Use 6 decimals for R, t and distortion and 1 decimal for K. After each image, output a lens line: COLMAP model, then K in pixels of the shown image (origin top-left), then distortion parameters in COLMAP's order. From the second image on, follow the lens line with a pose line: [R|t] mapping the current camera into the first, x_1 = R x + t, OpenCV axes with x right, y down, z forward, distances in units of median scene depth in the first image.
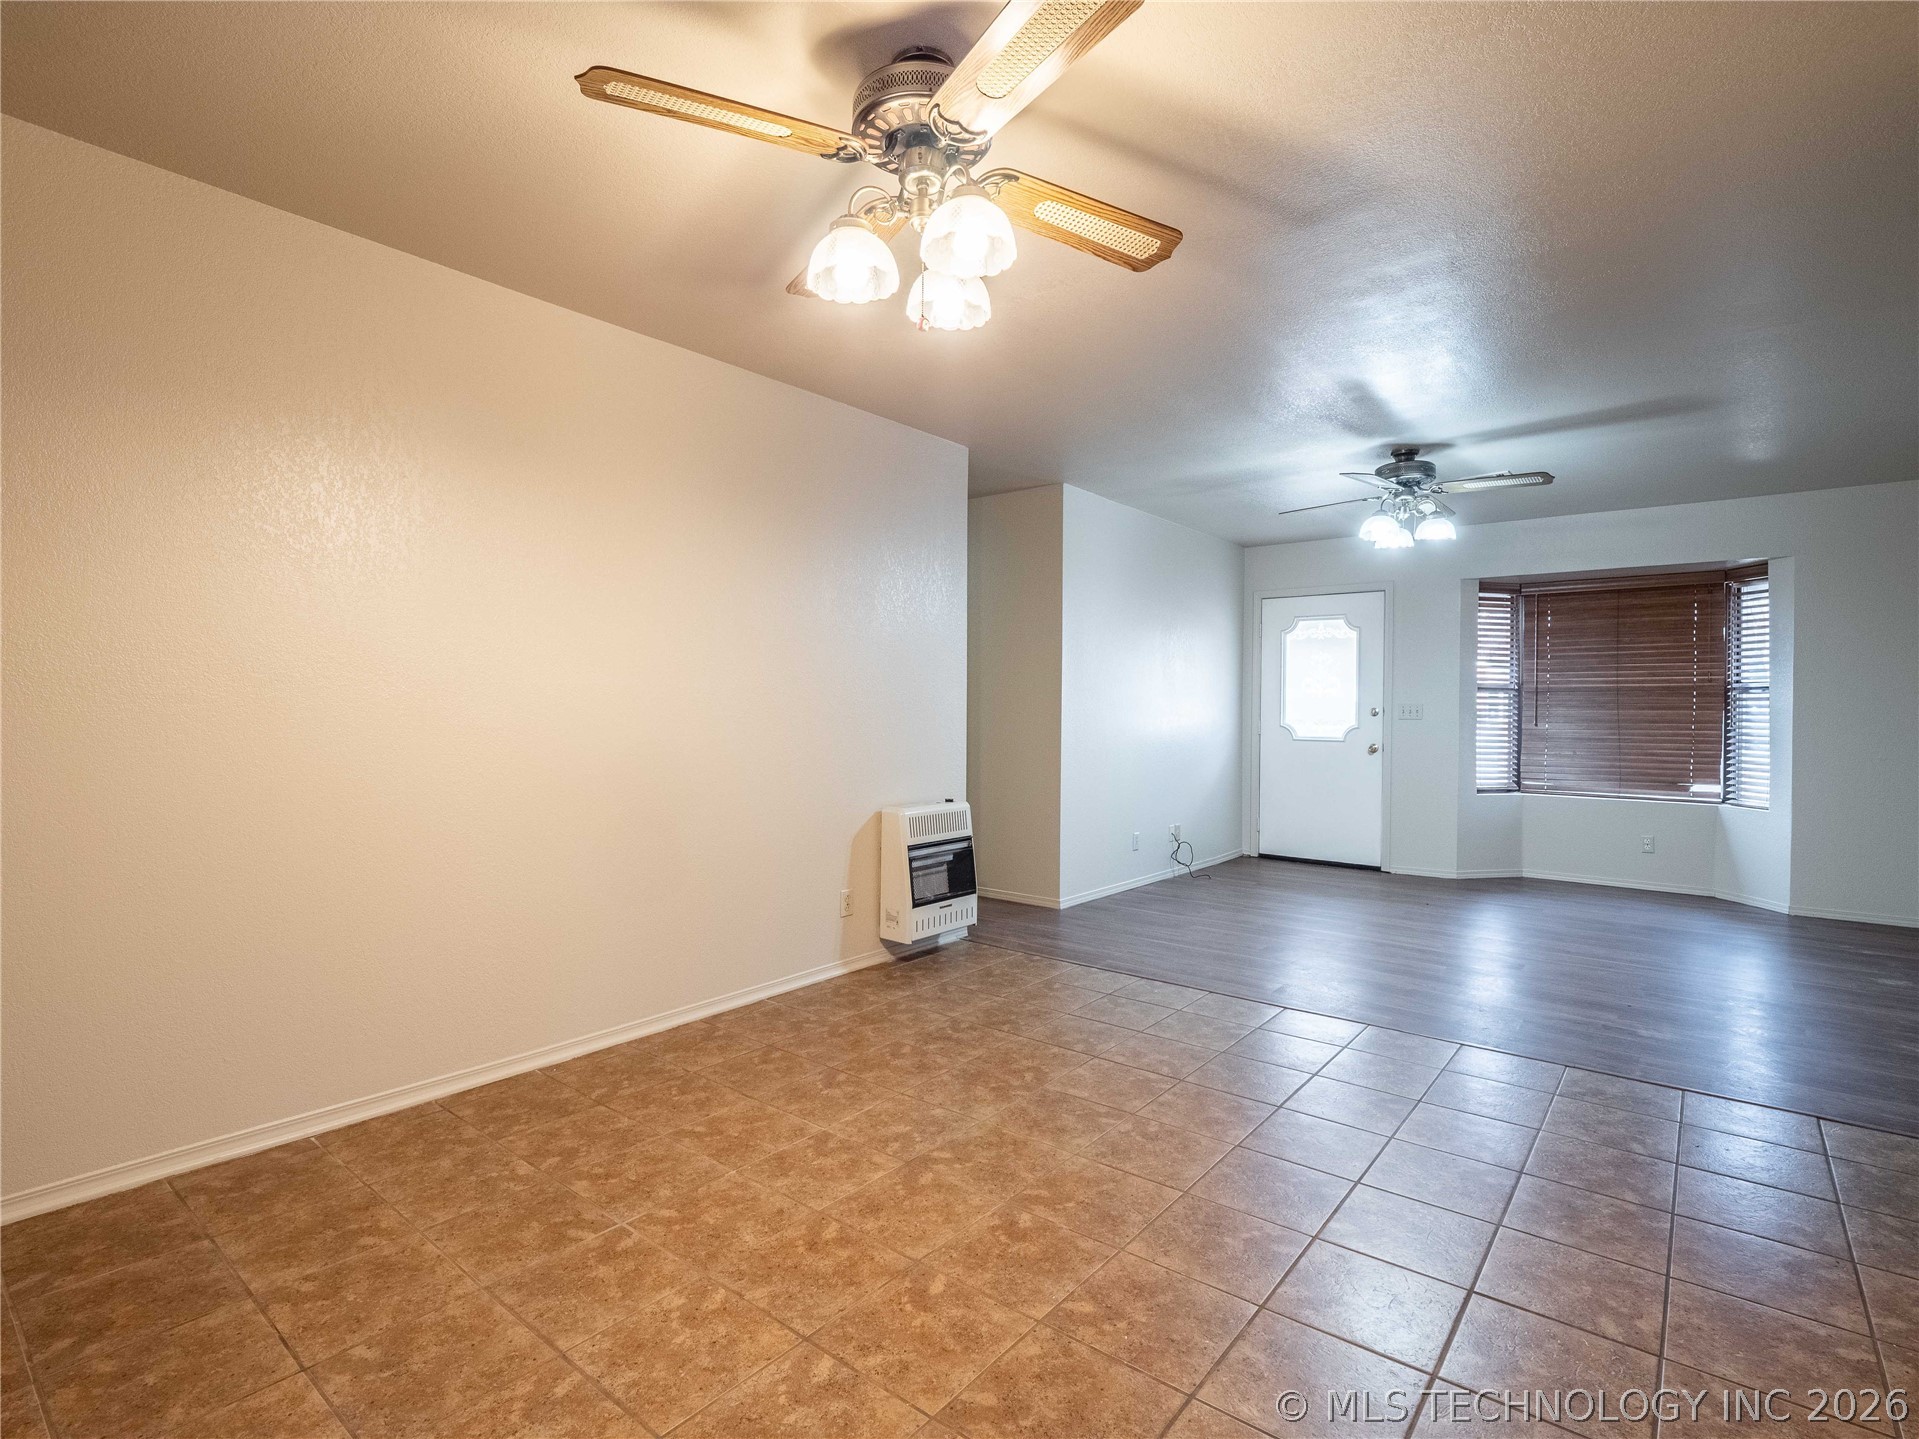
lens RADIAL K [[939.2, 0, 960.2], [0, 939.2, 708.3], [0, 0, 1]] dist [-0.009337, -0.001394]
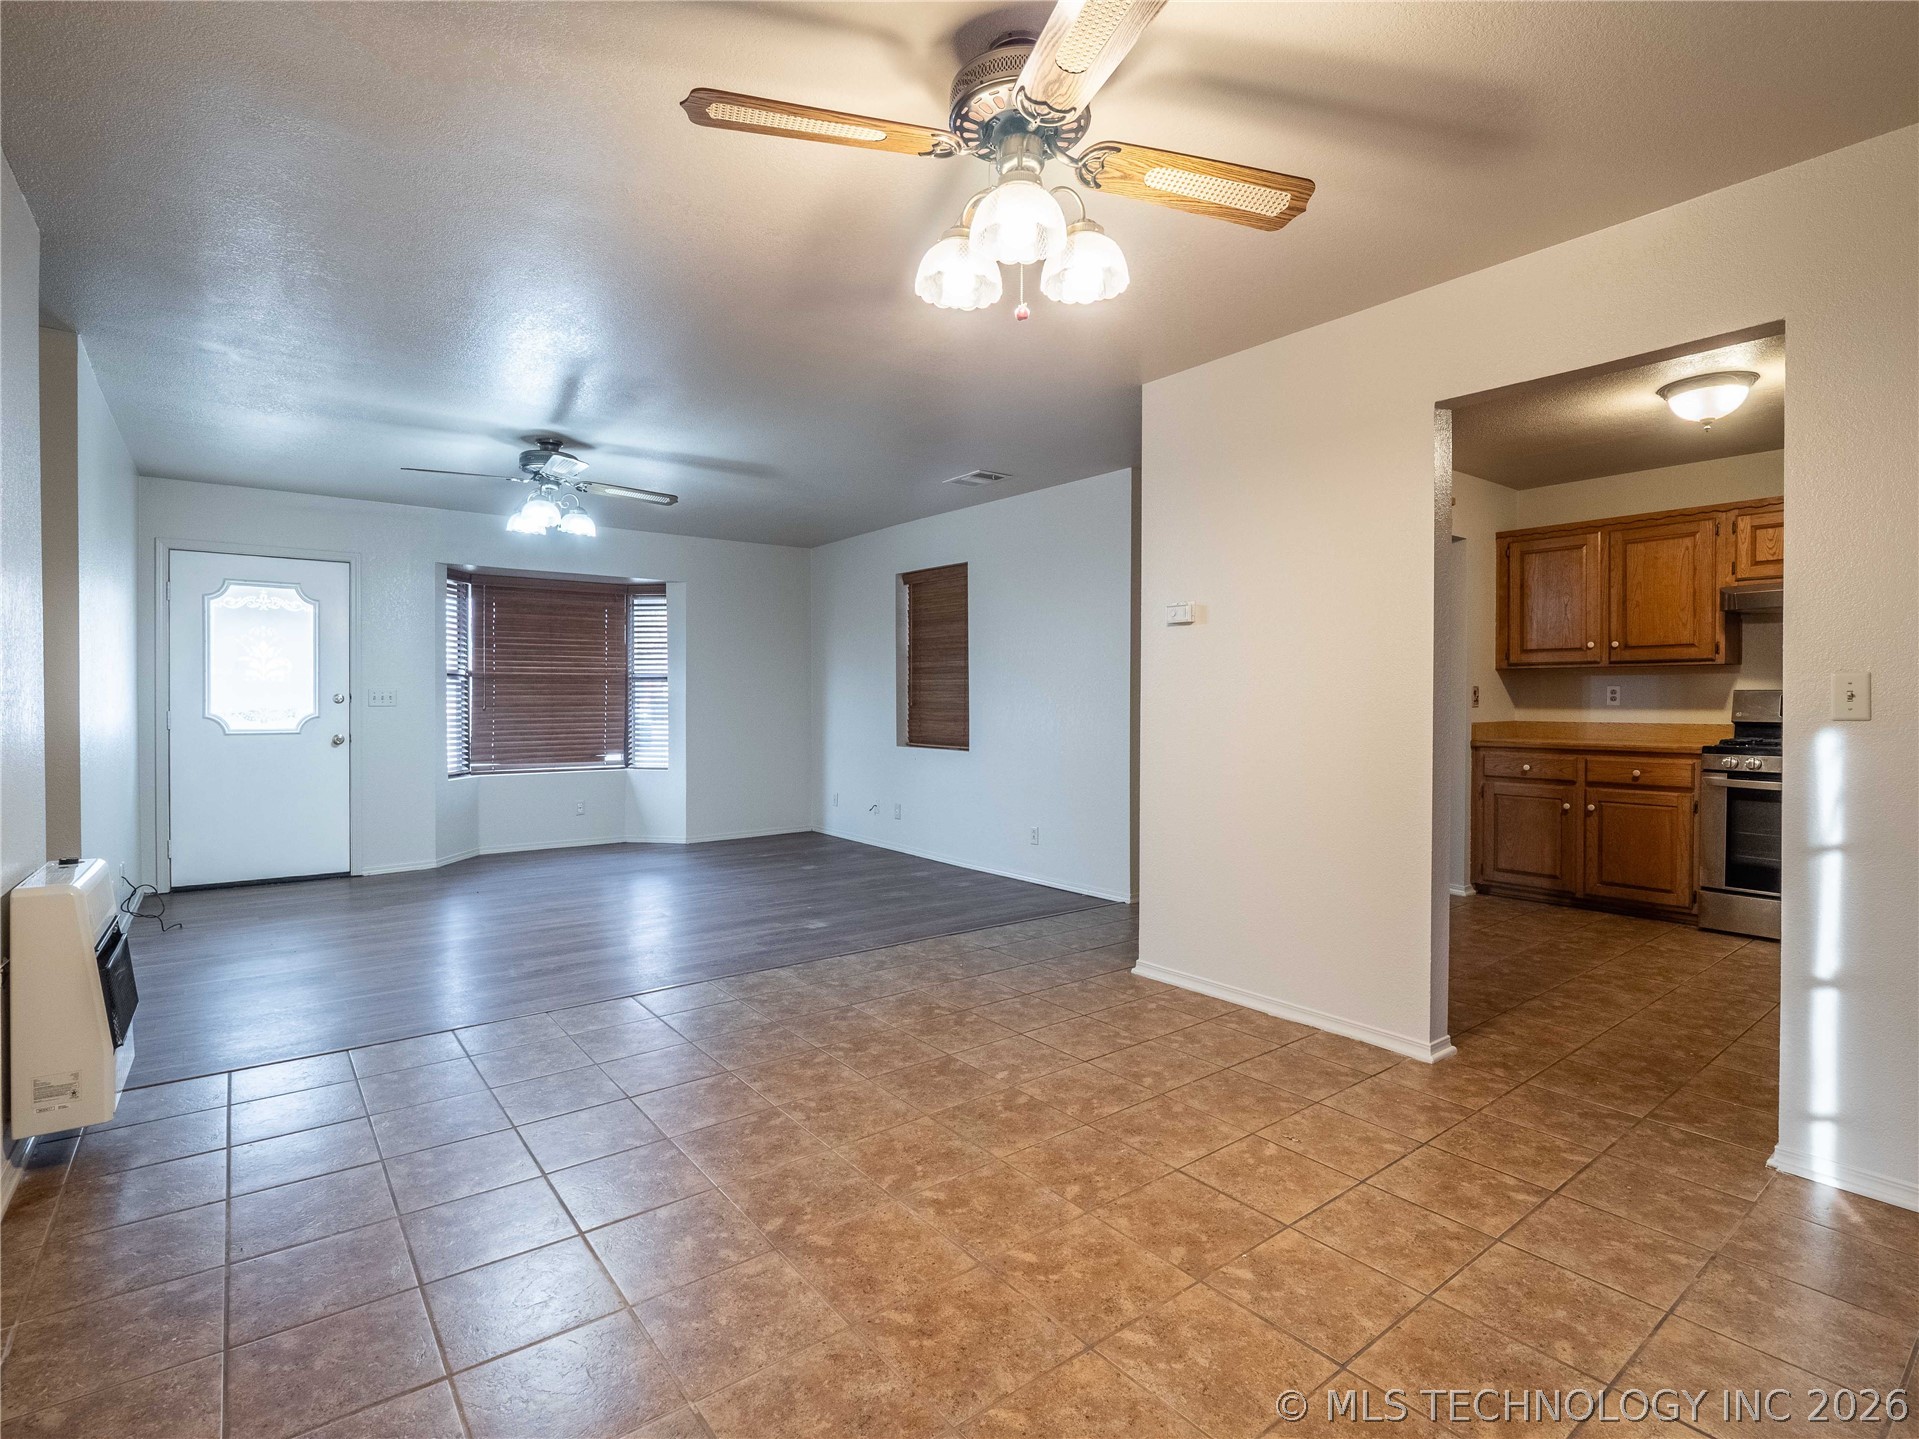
lens RADIAL K [[939.2, 0, 960.2], [0, 939.2, 708.3], [0, 0, 1]] dist [-0.009337, -0.001394]
pose [[0.229535, -0.018671, 0.973121, -0.348260], [0.002395, 0.999824, 0.018618, -0.002510], [-0.973297, -0.001943, 0.229539, 0.280460]]
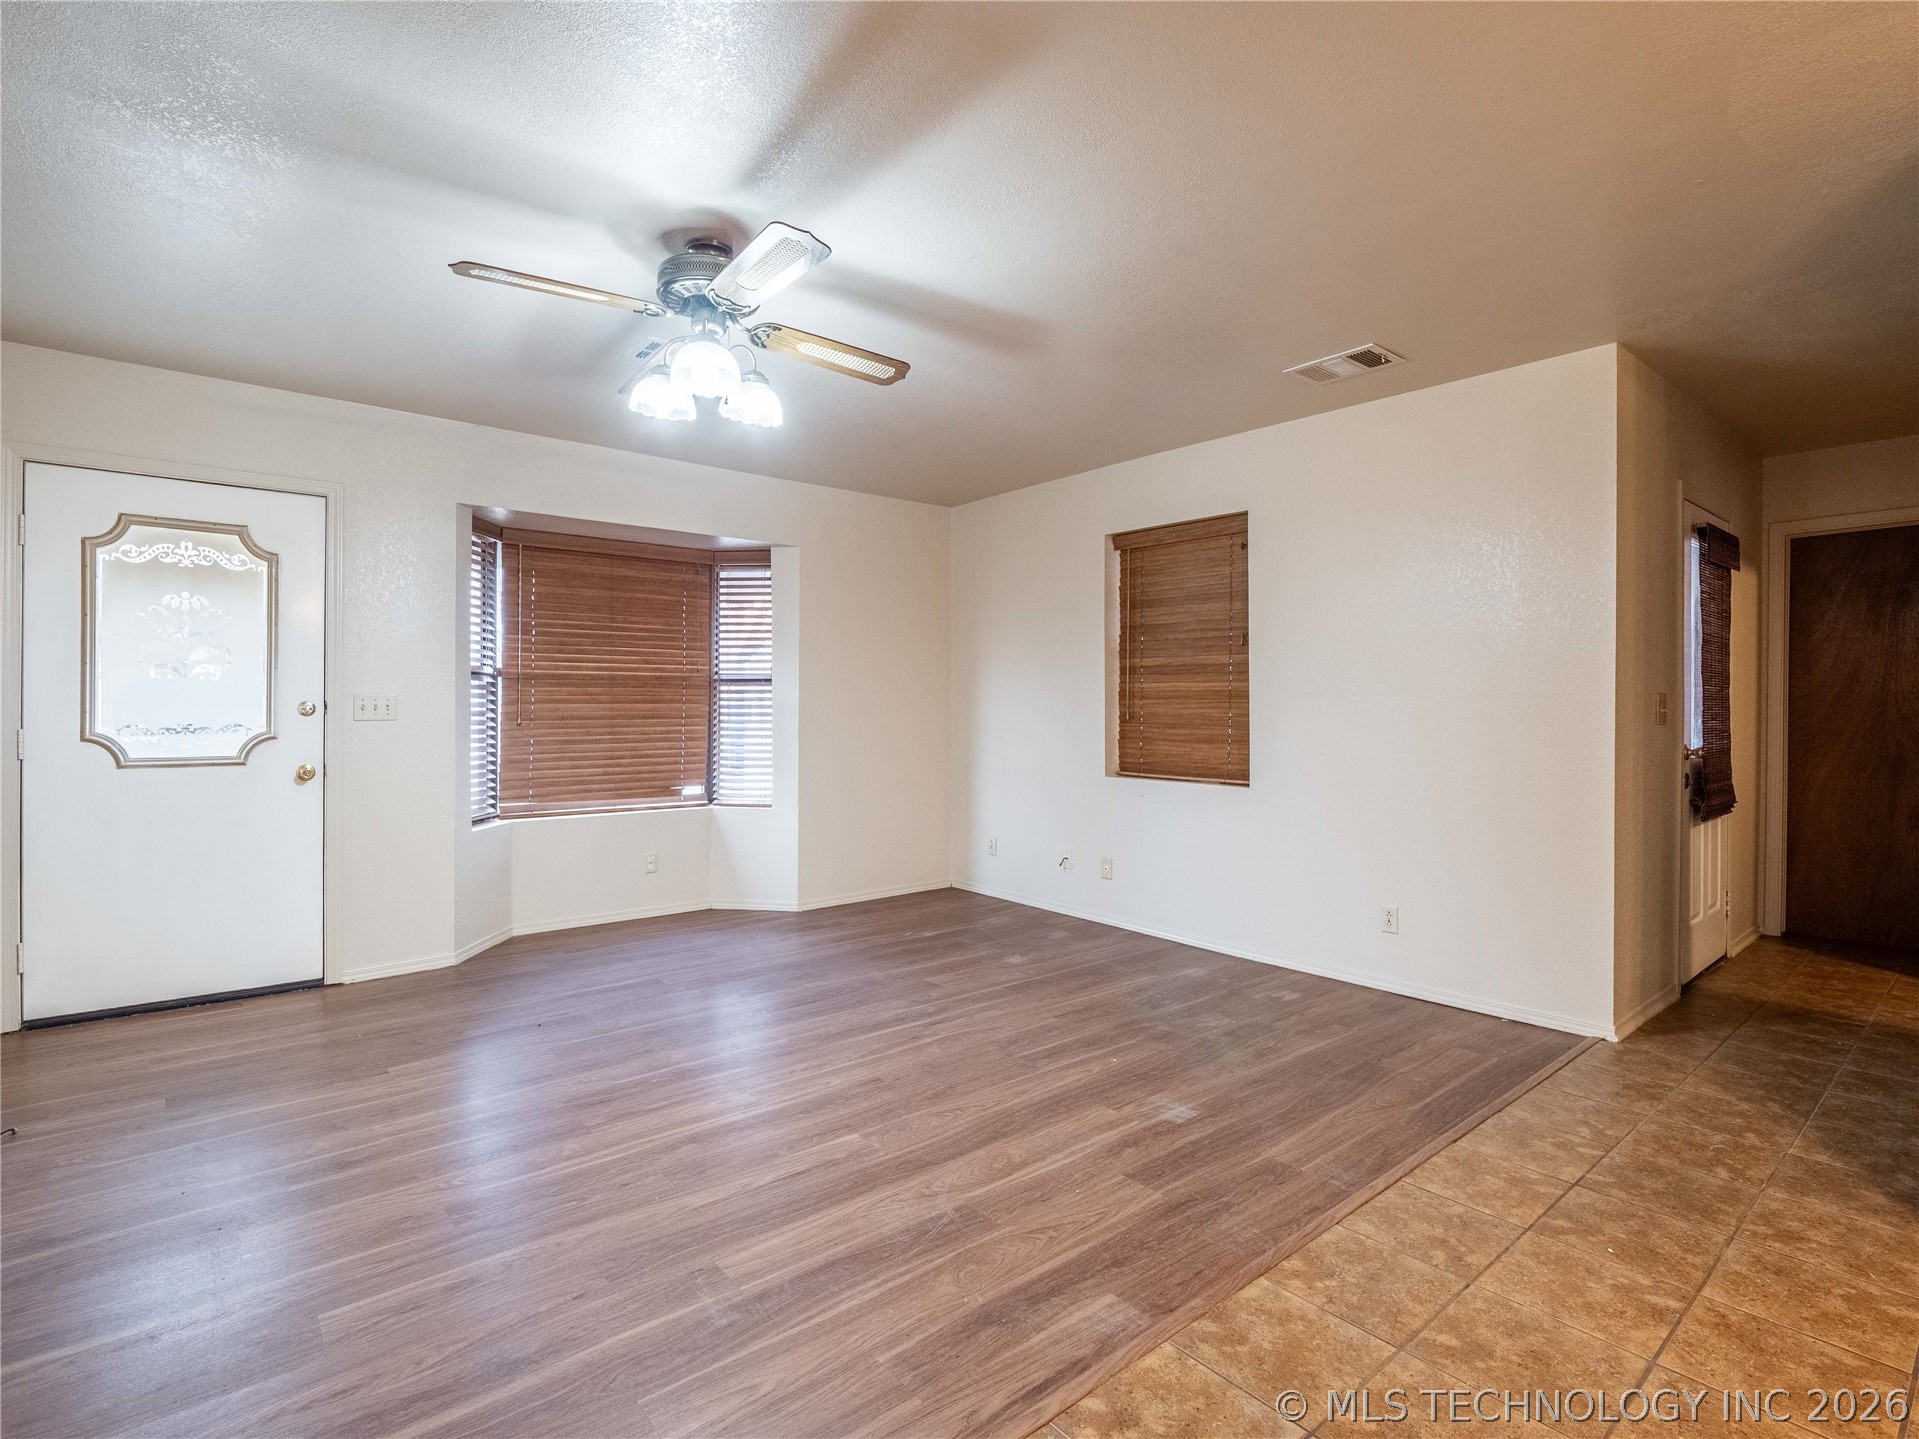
lens RADIAL K [[939.2, 0, 960.2], [0, 939.2, 708.3], [0, 0, 1]] dist [-0.009337, -0.001394]
pose [[0.194523, -0.009587, 0.980851, -0.042726], [-0.000114, 0.999952, 0.009796, -0.002232], [-0.980898, -0.002017, 0.194513, 0.621977]]
